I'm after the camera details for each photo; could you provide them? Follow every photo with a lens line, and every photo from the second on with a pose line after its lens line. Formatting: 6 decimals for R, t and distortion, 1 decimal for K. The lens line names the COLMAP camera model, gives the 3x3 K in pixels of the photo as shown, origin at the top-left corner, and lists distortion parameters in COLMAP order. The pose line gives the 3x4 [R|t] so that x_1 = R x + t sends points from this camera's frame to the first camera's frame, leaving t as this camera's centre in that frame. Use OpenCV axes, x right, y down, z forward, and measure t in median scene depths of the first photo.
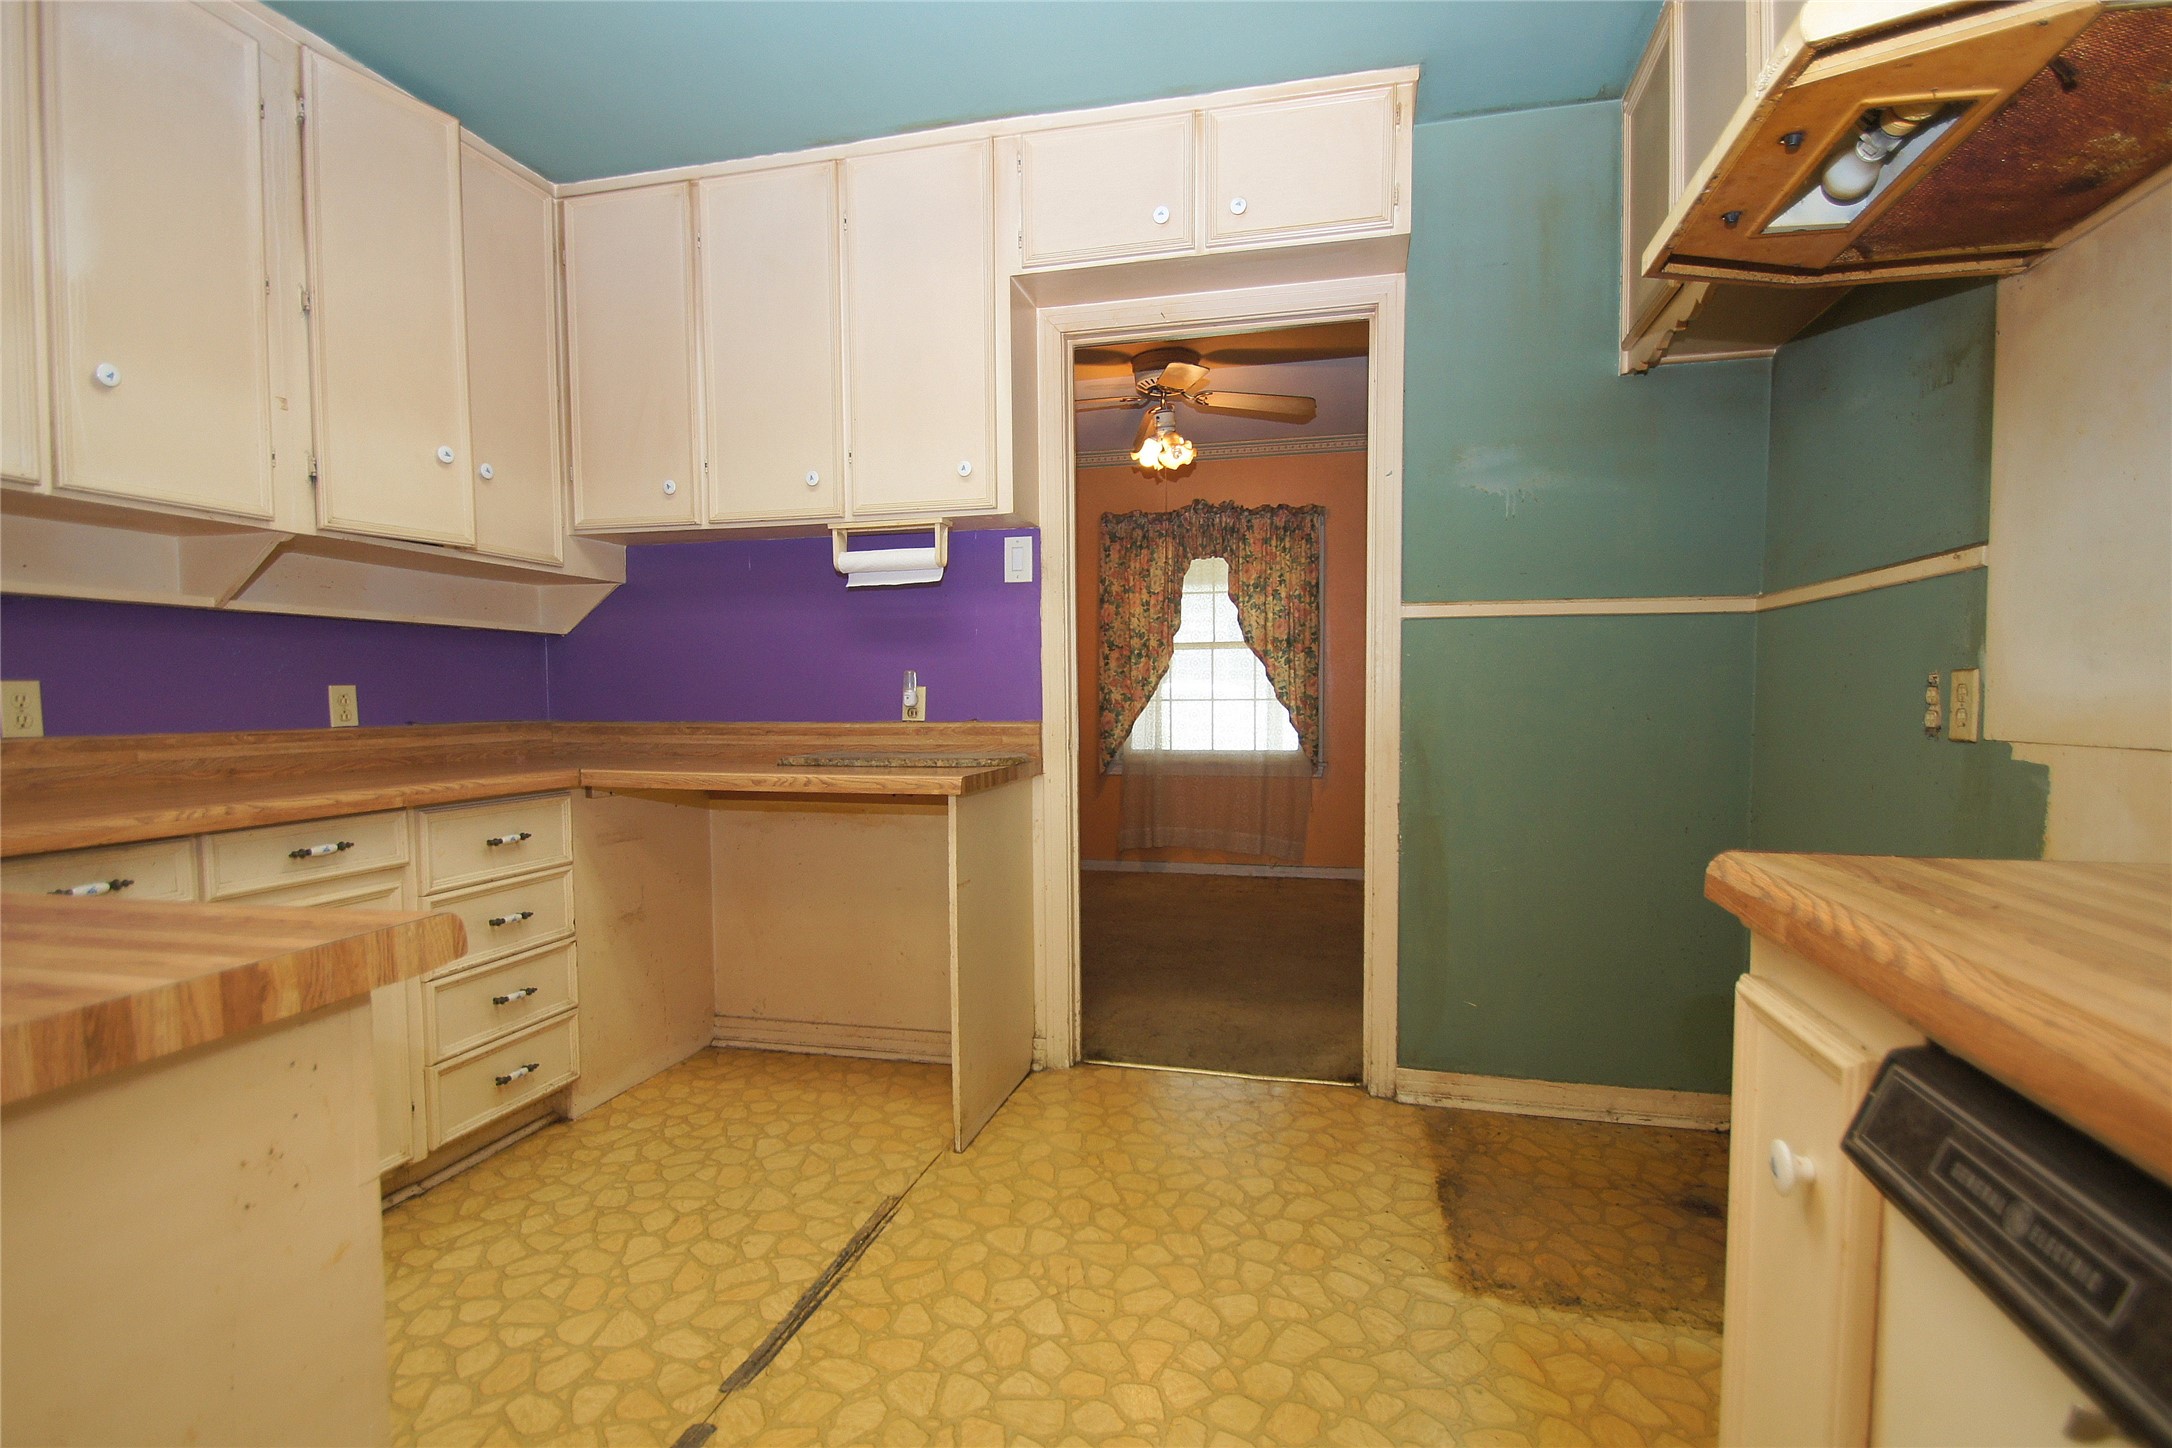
lens RADIAL K [[982.5, 0, 1091.1], [0, 982.5, 692.9], [0, 0, 1]] dist [-0.012045, -0.000091]
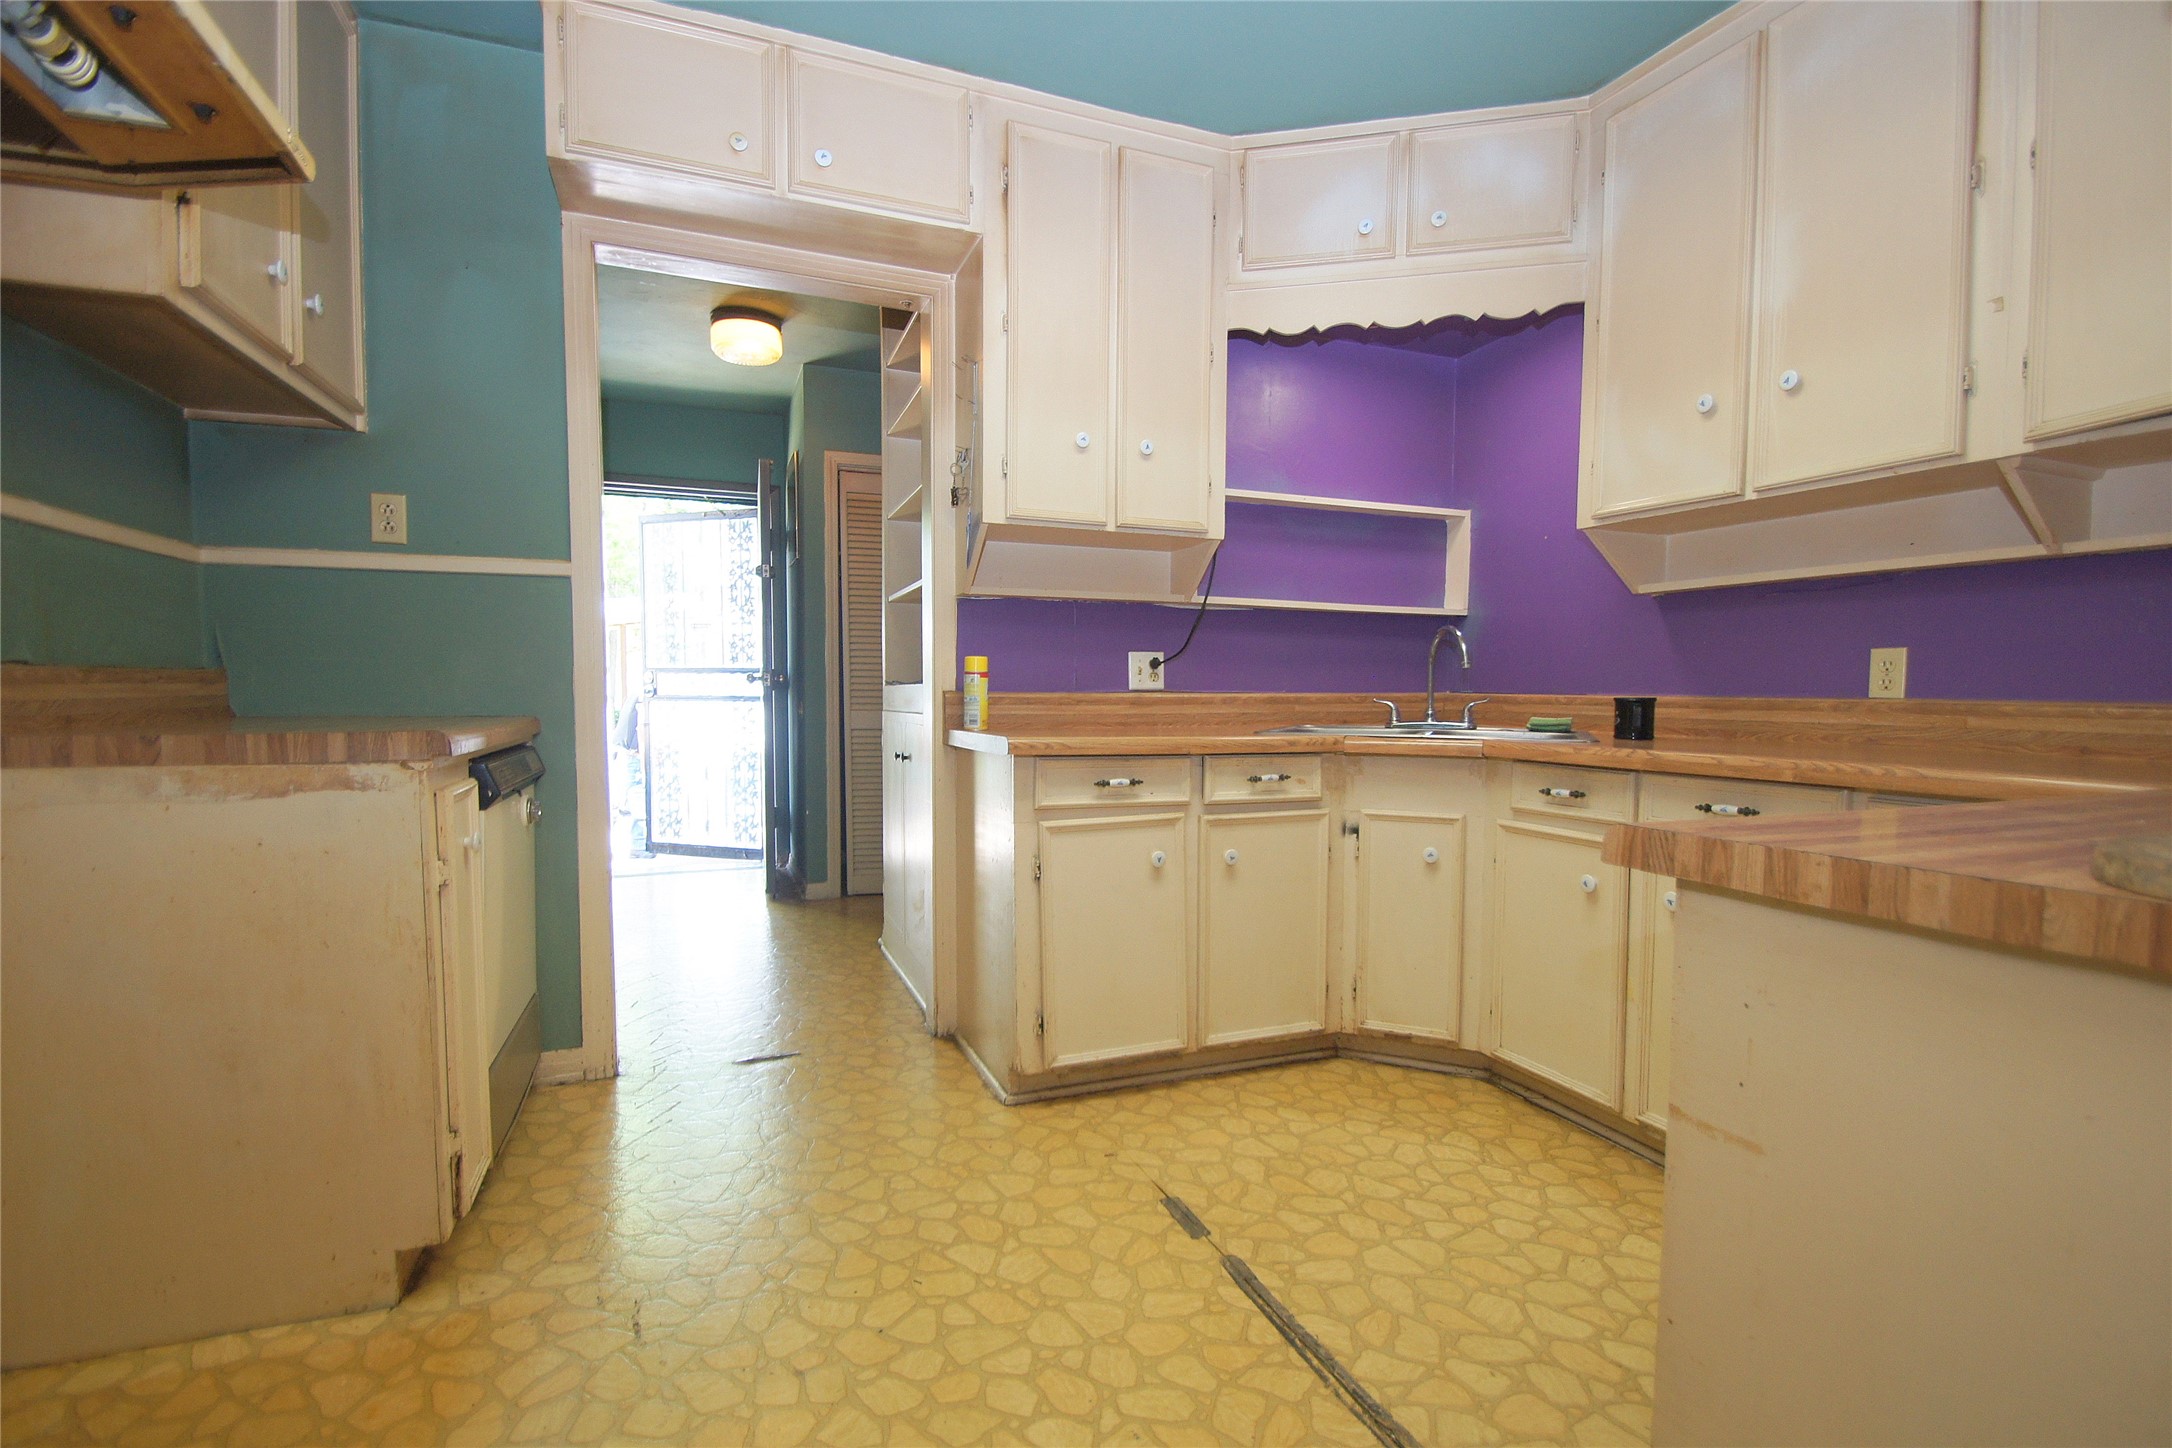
lens RADIAL K [[982.5, 0, 1091.1], [0, 982.5, 692.9], [0, 0, 1]] dist [-0.012045, -0.000091]
pose [[-0.809848, 0.004766, -0.586621, 0.400251], [0.001110, 0.999978, 0.006591, 0.038174], [0.586639, 0.004687, -0.809835, 1.696061]]
